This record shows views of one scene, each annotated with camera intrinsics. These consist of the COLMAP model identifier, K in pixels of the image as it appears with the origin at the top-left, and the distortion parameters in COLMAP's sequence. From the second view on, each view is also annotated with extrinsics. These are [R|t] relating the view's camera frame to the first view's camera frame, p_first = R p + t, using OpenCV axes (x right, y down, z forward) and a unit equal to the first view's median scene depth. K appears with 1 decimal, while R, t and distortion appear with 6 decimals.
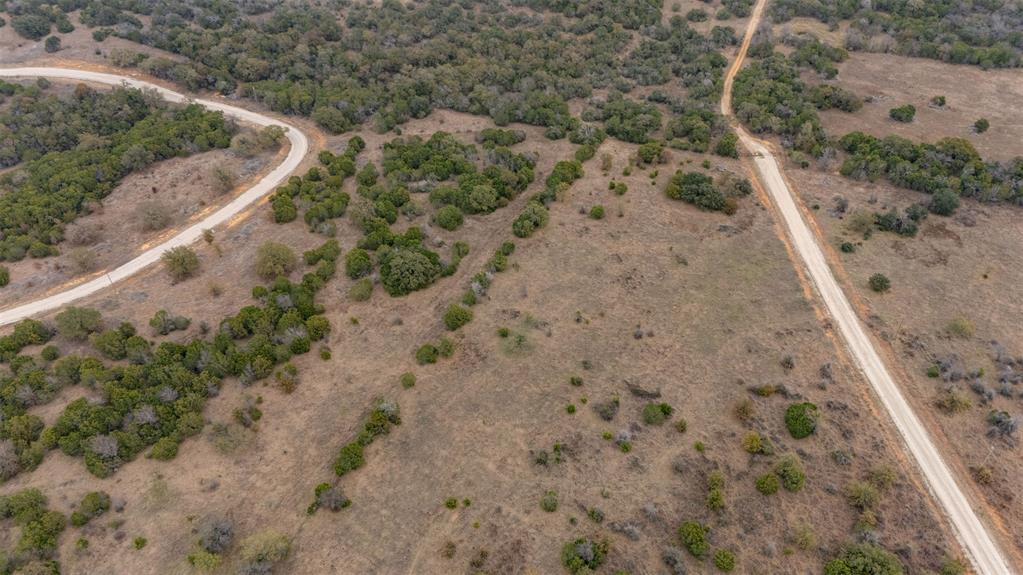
lens RADIAL K [[749.2, 0, 512.1], [0, 749.2, 291.2], [0, 0, 1]] dist [0.068246, -0.054557]
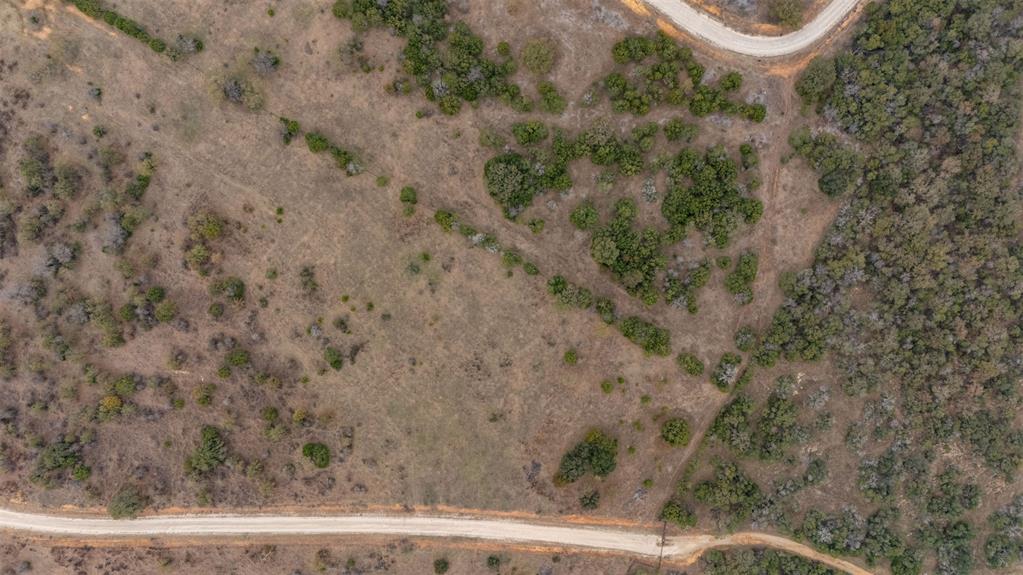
lens RADIAL K [[749.2, 0, 511.6], [0, 749.2, 290.8], [0, 0, 1]] dist [0.068246, -0.054557]
pose [[-0.084145, 0.993939, 0.070746, -0.051418], [-0.640299, -0.108333, 0.760448, -0.923568], [0.763503, 0.018690, 0.645534, 0.280743]]
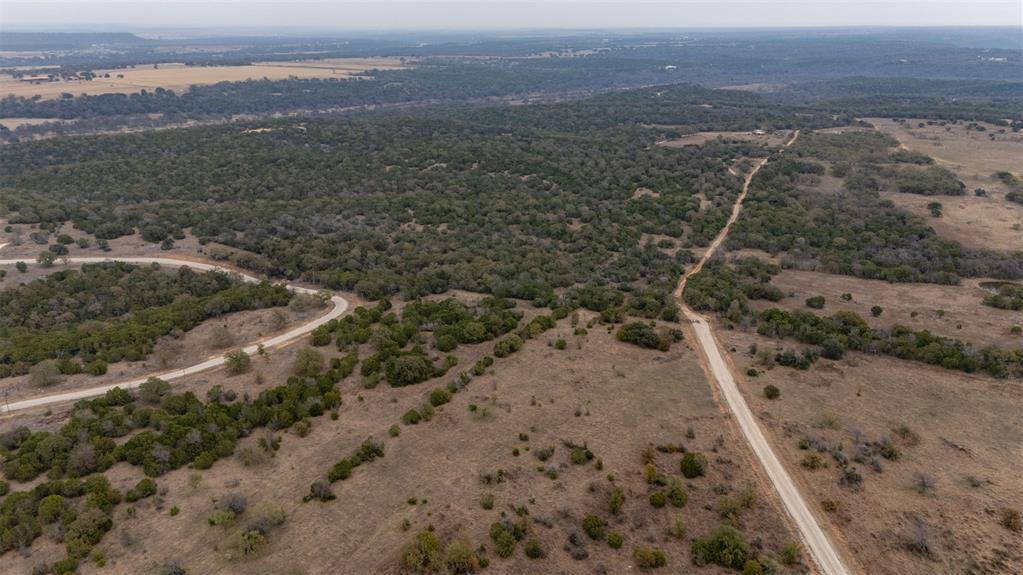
lens RADIAL K [[749.2, 0, 511.8], [0, 749.2, 290.0], [0, 0, 1]] dist [0.068246, -0.054557]
pose [[0.996953, 0.045509, -0.063349, 0.117446], [-0.065659, 0.928057, -0.366604, 0.311148], [0.042108, 0.369646, 0.928218, -0.248482]]
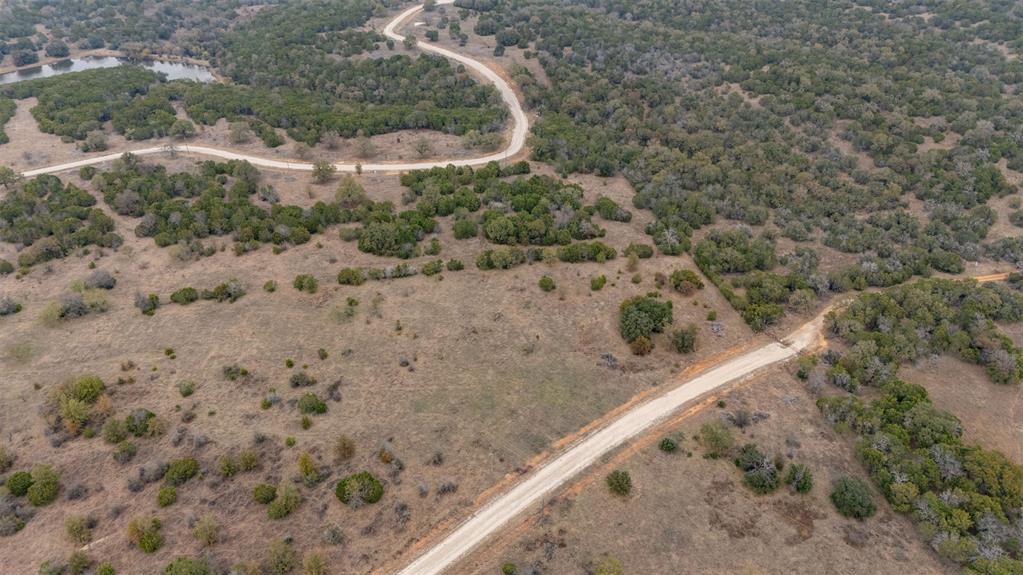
lens RADIAL K [[749.2, 0, 512.2], [0, 749.2, 290.2], [0, 0, 1]] dist [0.068246, -0.054557]
pose [[0.582000, 0.453444, -0.675029, 0.819471], [-0.539436, 0.836446, 0.096781, -0.184183], [0.608510, 0.307809, 0.731416, 0.292189]]
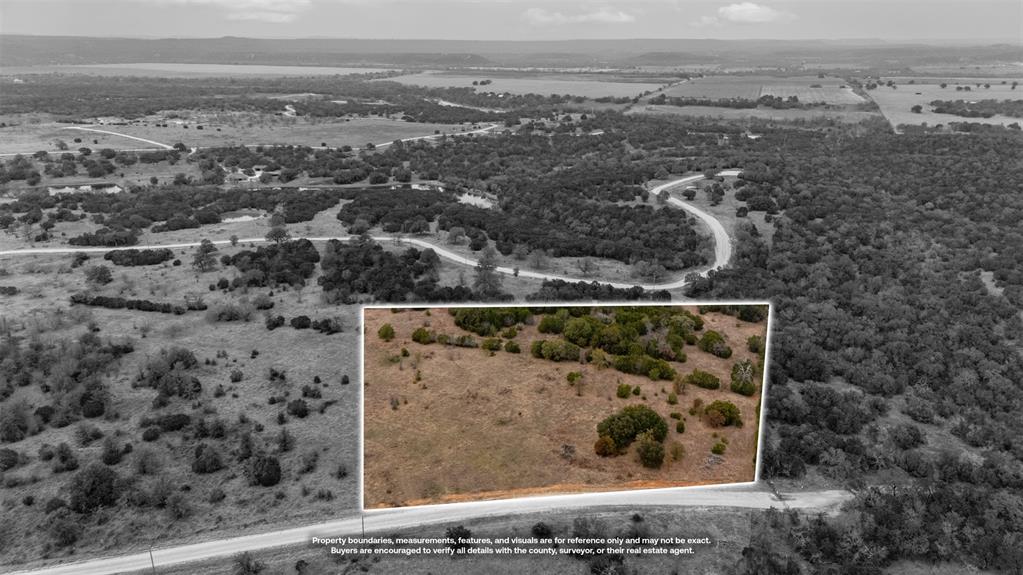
lens RADIAL K [[749.2, 0, 506.2], [0, 749.2, 285.6], [0, 0, 1]] dist [0.068246, -0.054557]
pose [[0.098640, 0.333372, -0.937621, 1.047975], [-0.660164, 0.726950, 0.189016, -0.343277], [0.744616, 0.600340, 0.291786, 0.646707]]
